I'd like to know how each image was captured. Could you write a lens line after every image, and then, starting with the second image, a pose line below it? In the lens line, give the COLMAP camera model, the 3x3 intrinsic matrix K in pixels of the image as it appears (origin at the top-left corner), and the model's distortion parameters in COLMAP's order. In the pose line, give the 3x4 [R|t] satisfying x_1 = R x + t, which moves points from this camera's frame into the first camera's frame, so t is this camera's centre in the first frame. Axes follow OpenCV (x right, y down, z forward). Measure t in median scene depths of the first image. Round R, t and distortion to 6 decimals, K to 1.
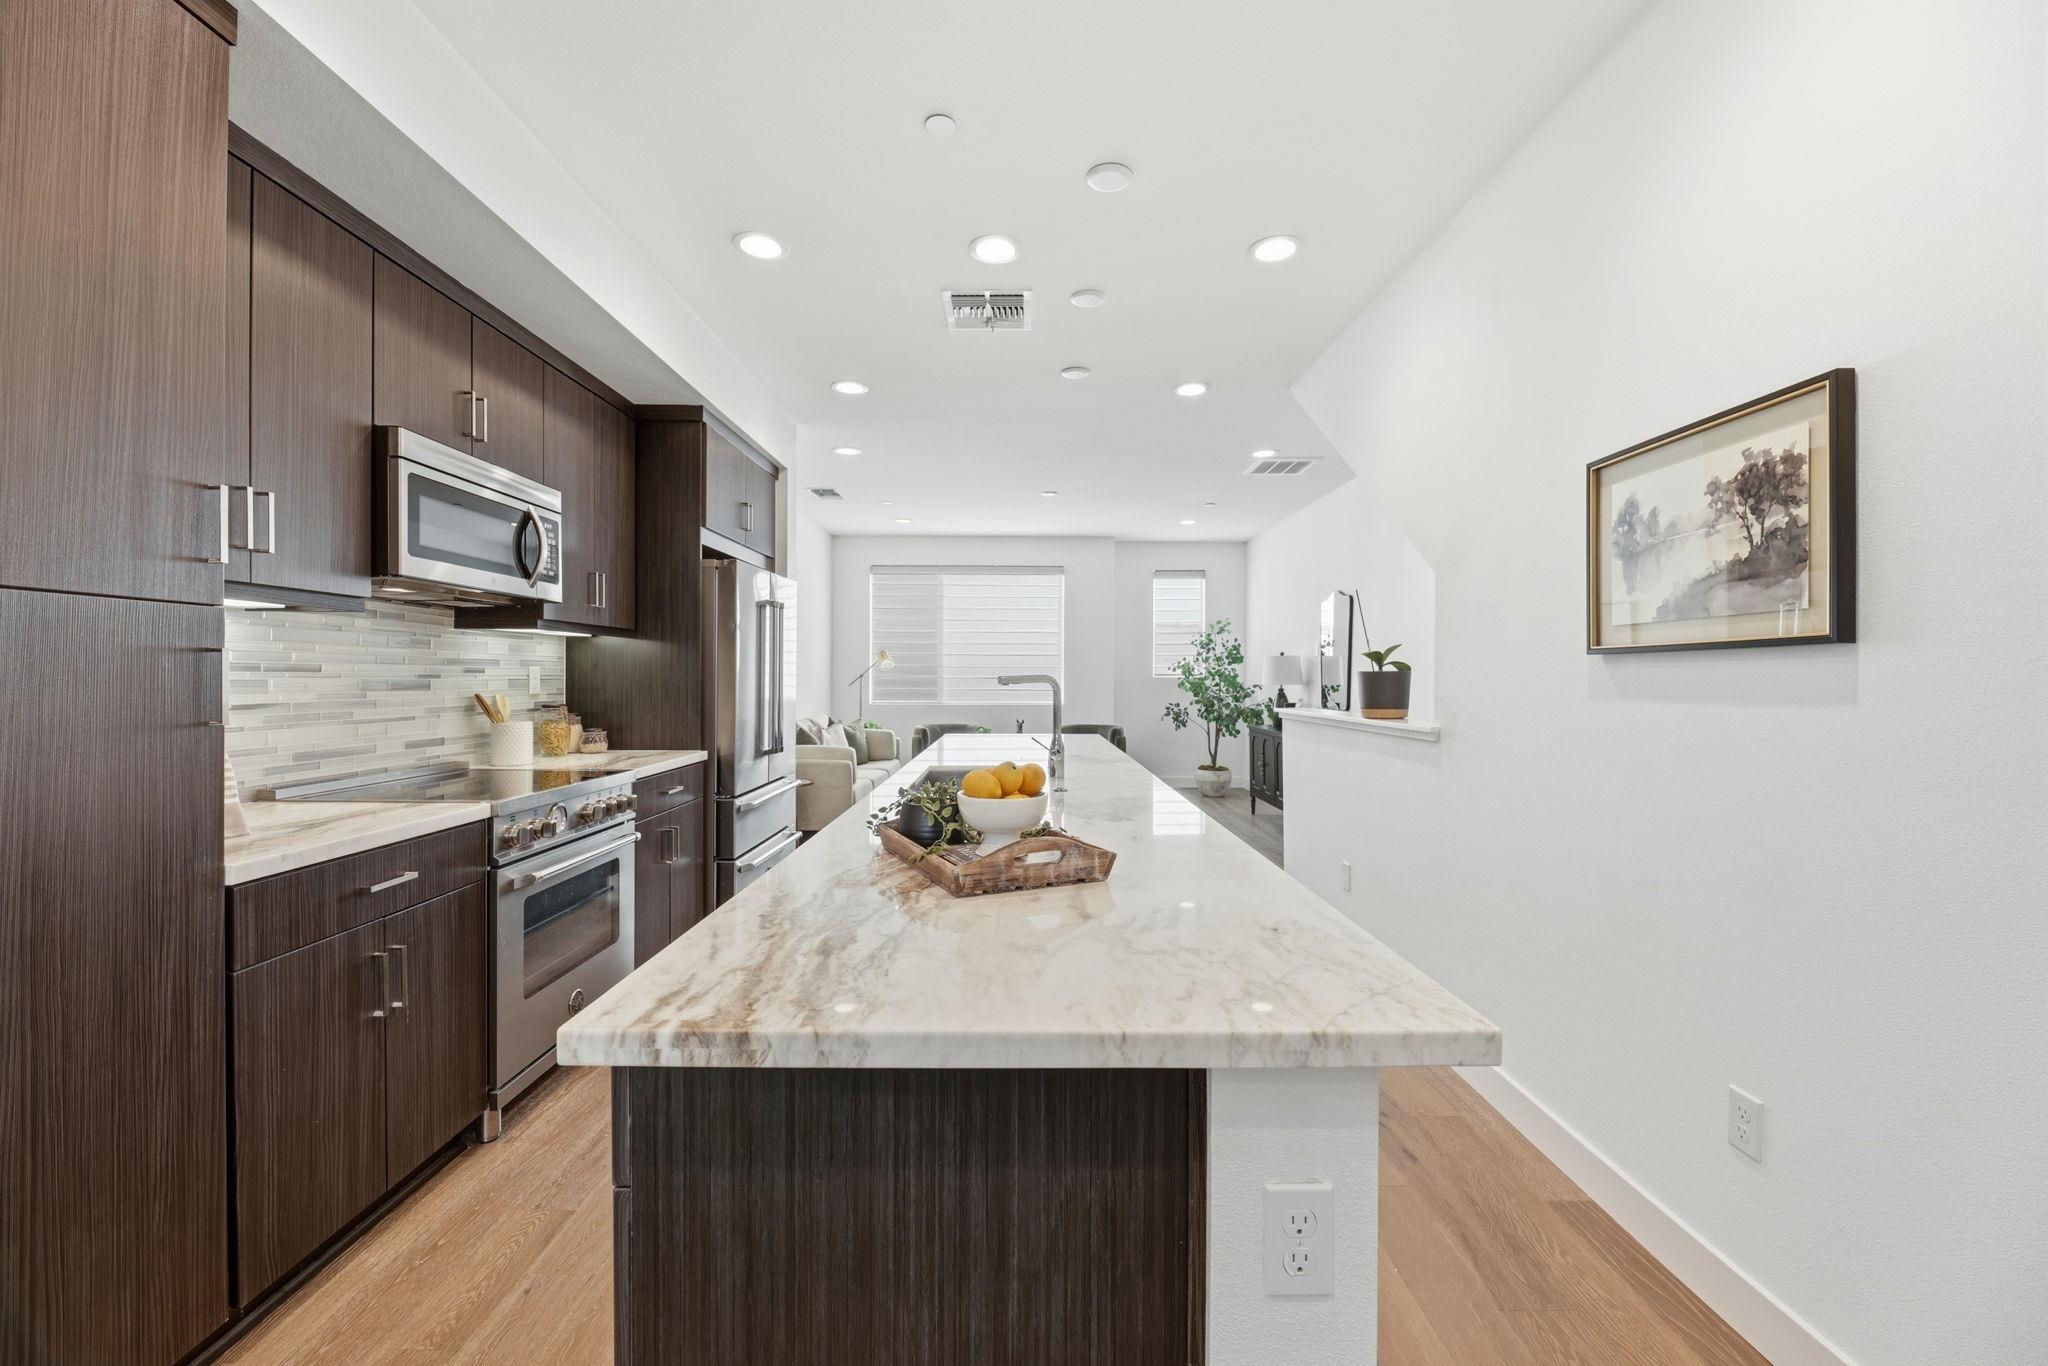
lens RADIAL K [[828.2, 0, 1036.4], [0, 828.2, 680.1], [0, 0, 1]] dist [-0.001702, -0.003657]
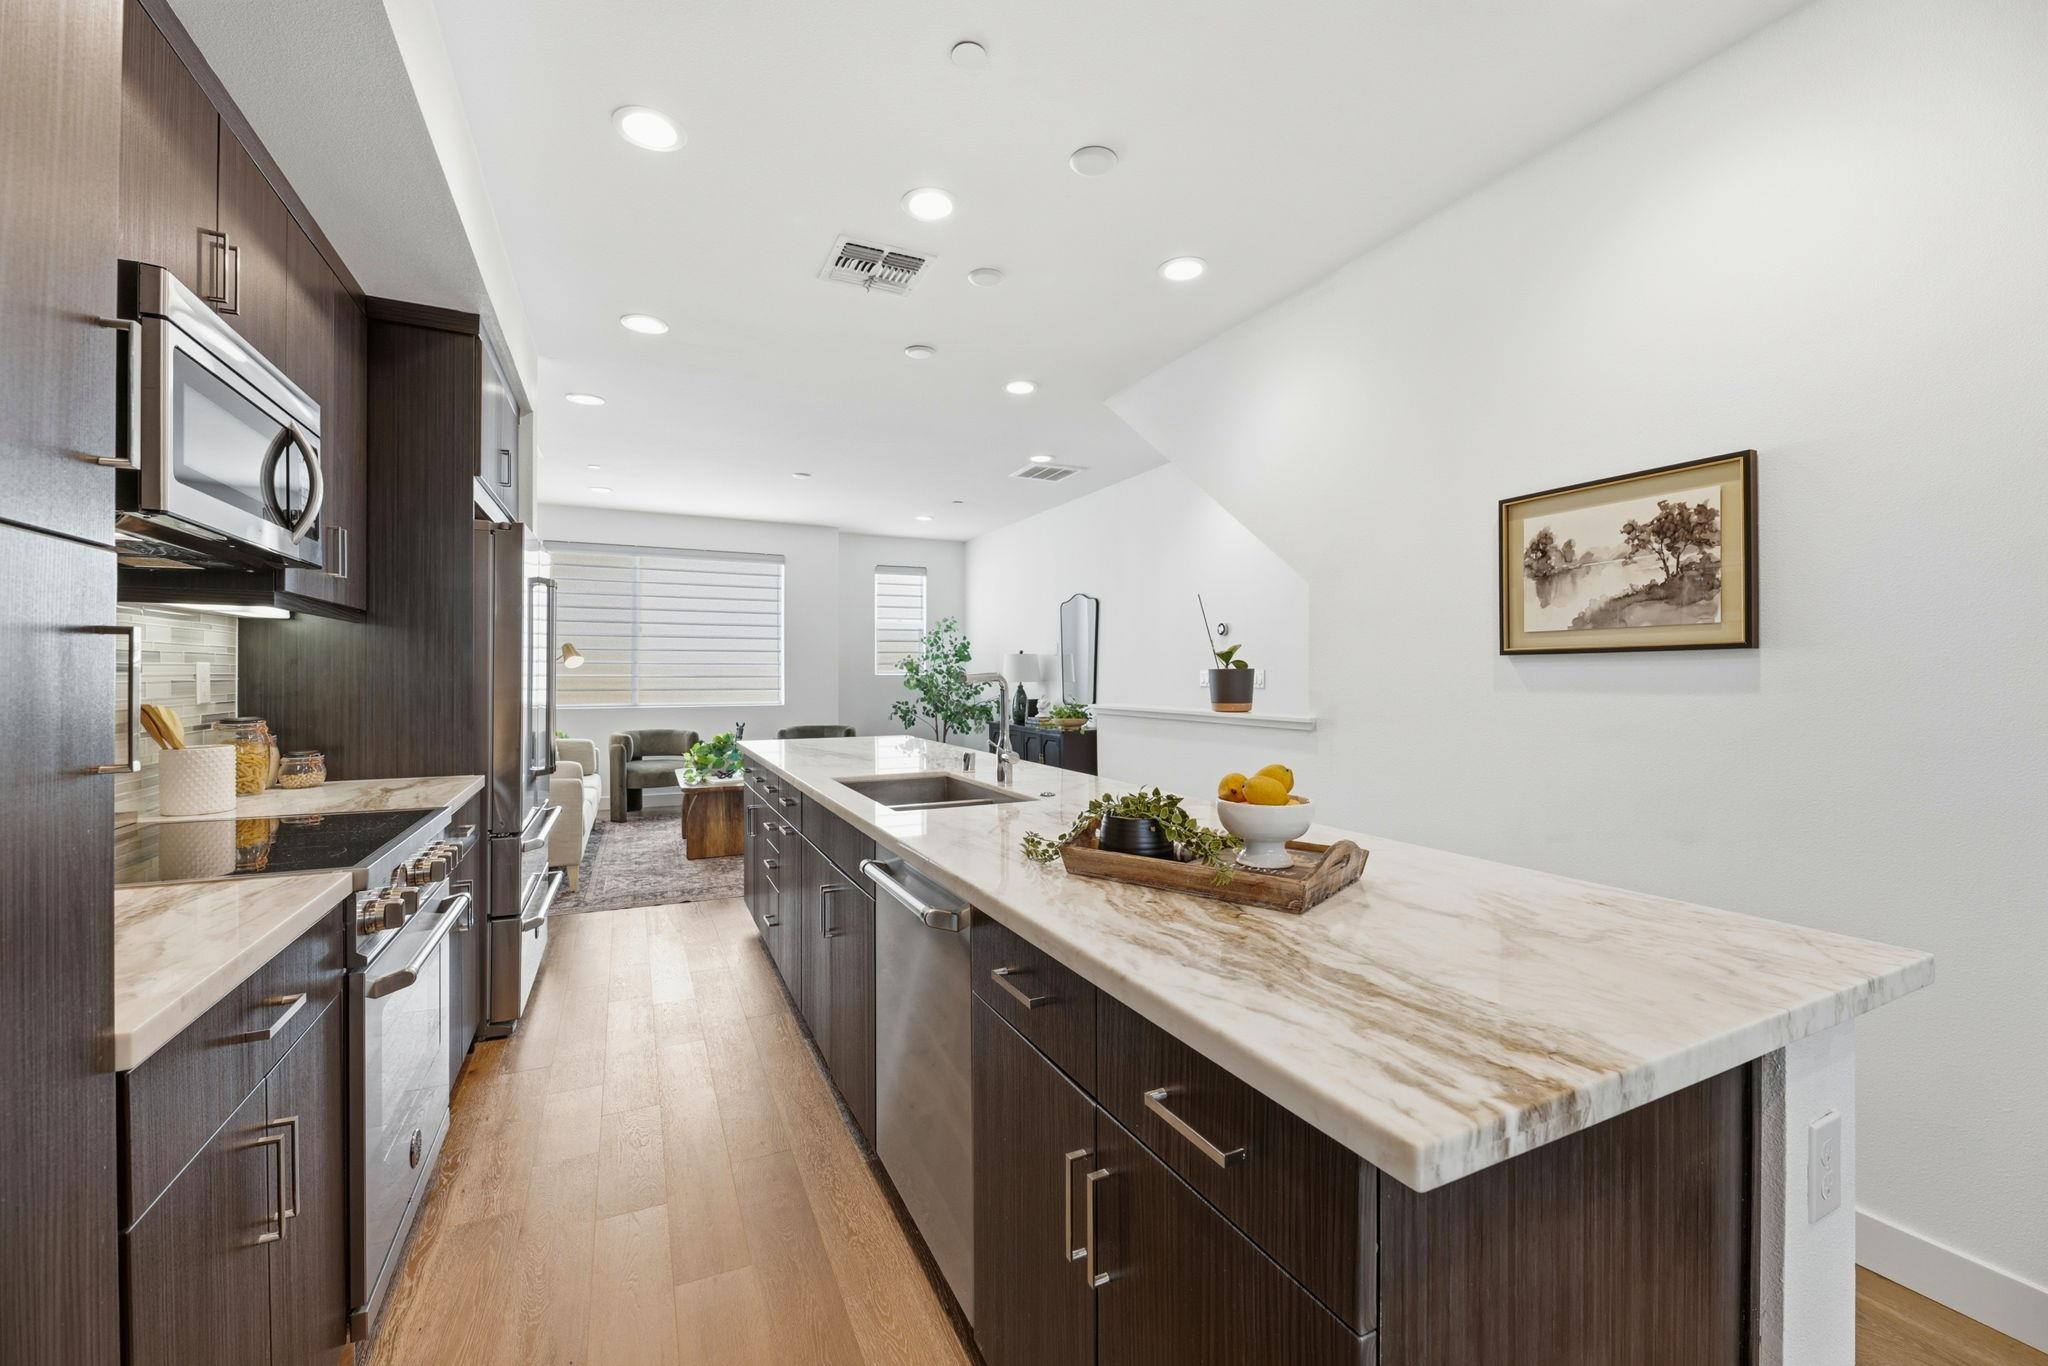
lens RADIAL K [[828.2, 0, 1039.0], [0, 828.2, 677.3], [0, 0, 1]] dist [-0.001702, -0.003657]
pose [[0.901615, -0.004544, 0.432516, -0.373551], [0.004697, 0.999989, 0.000714, -0.001842], [-0.432515, 0.001388, 0.901626, 0.144568]]
